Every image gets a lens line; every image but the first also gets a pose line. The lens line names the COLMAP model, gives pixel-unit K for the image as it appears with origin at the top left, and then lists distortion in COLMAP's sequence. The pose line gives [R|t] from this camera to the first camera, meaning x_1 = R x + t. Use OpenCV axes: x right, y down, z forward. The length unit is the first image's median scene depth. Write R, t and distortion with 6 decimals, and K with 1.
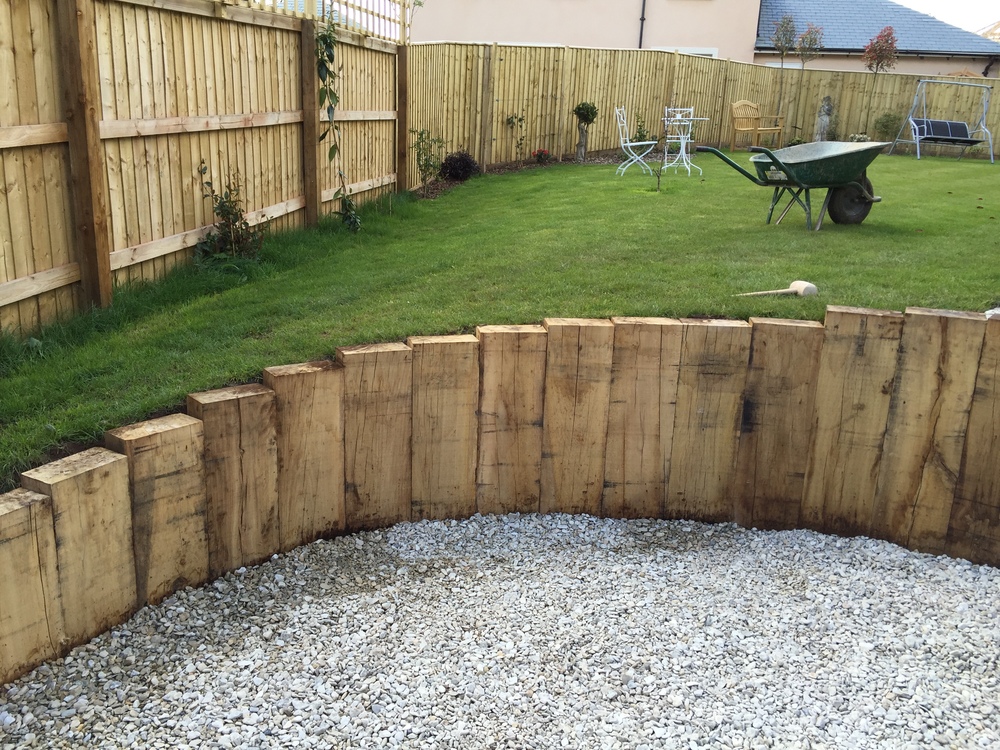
lens RADIAL K [[853.3, 0, 498.8], [0, 853.3, 369.6], [0, 0, 1]] dist [0.082277, -0.111450]
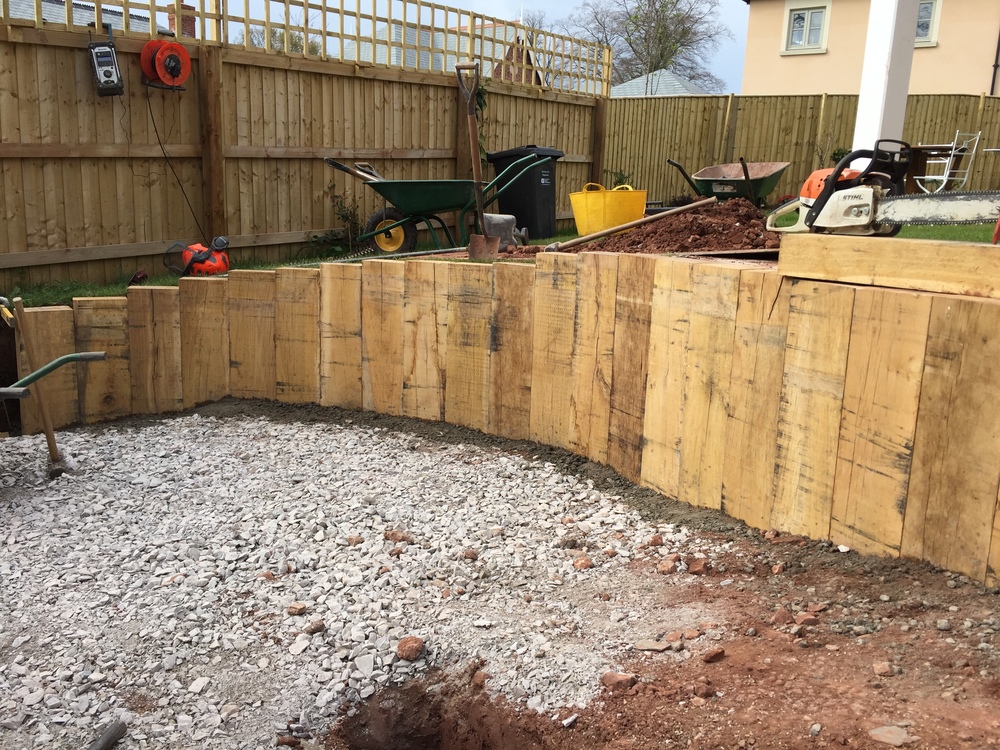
lens RADIAL K [[853.3, 0, 497.5], [0, 853.3, 373.9], [0, 0, 1]] dist [0.082277, -0.111450]
pose [[0.893876, 0.081011, -0.440935, 0.857324], [-0.115012, 0.992060, -0.050889, 0.170861], [0.433311, 0.096201, 0.896095, -0.128157]]
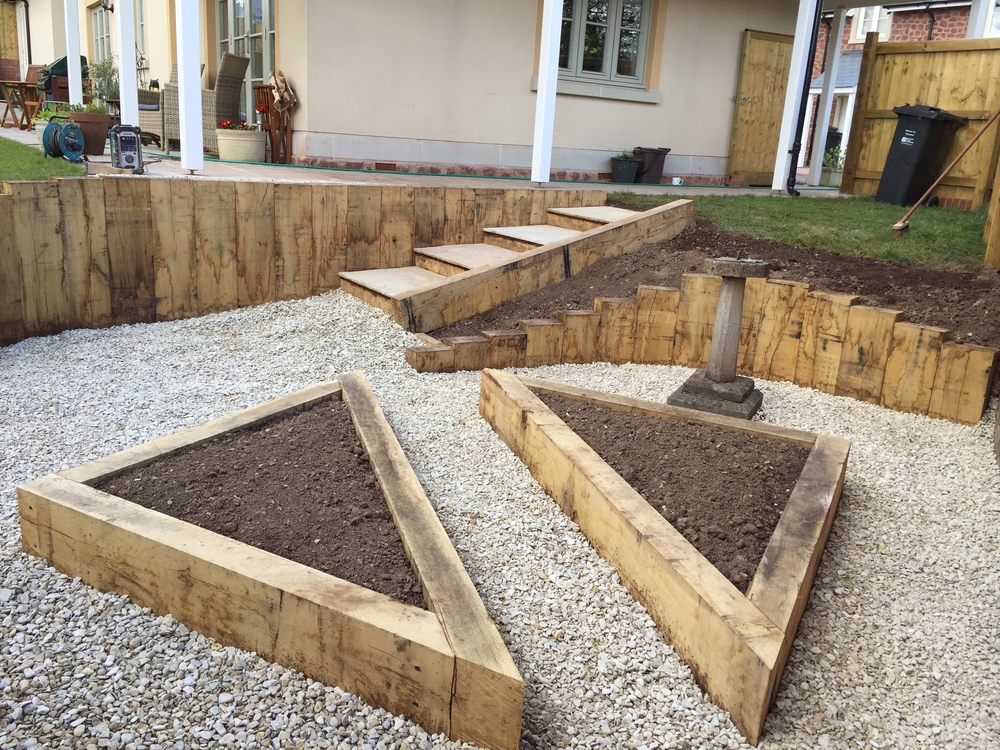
lens RADIAL K [[853.3, 0, 499.4], [0, 853.3, 374.1], [0, 0, 1]] dist [0.082277, -0.111450]
pose [[0.291388, -0.275555, 0.916058, -0.787435], [0.201169, 0.953851, 0.222934, 0.078518], [-0.935213, 0.119323, 0.333374, -0.228717]]
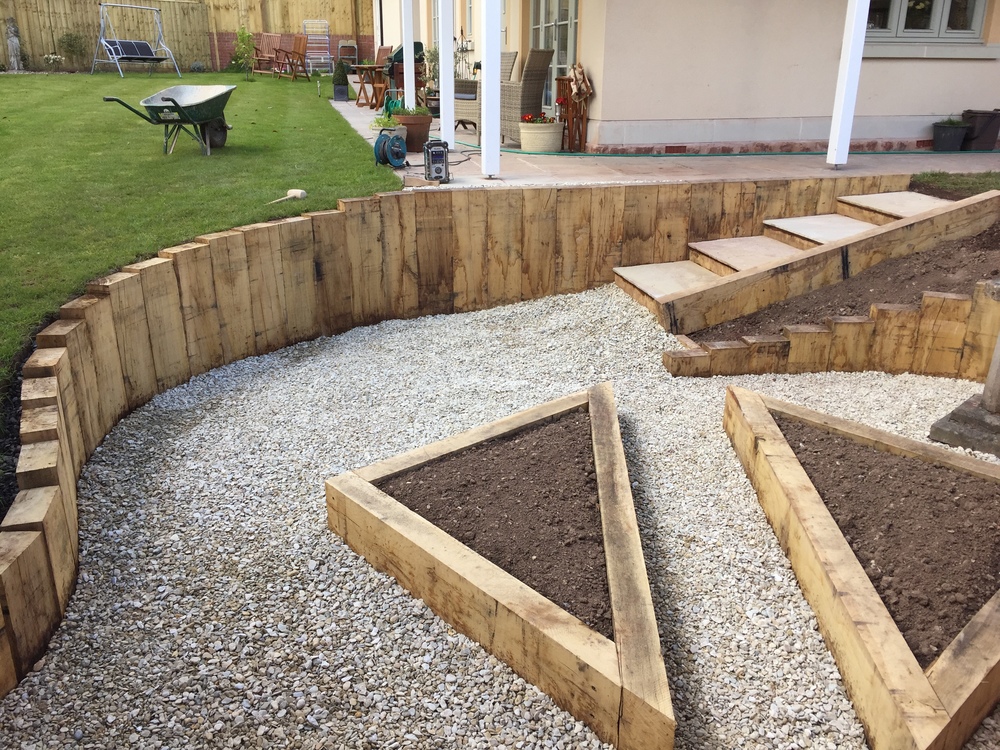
lens RADIAL K [[853.3, 0, 499.4], [0, 853.3, 375.7], [0, 0, 1]] dist [0.082277, -0.111450]
pose [[0.606472, -0.309604, 0.732351, -0.807991], [0.228667, 0.950077, 0.212286, -0.028348], [-0.761514, 0.038719, 0.646991, -0.374093]]
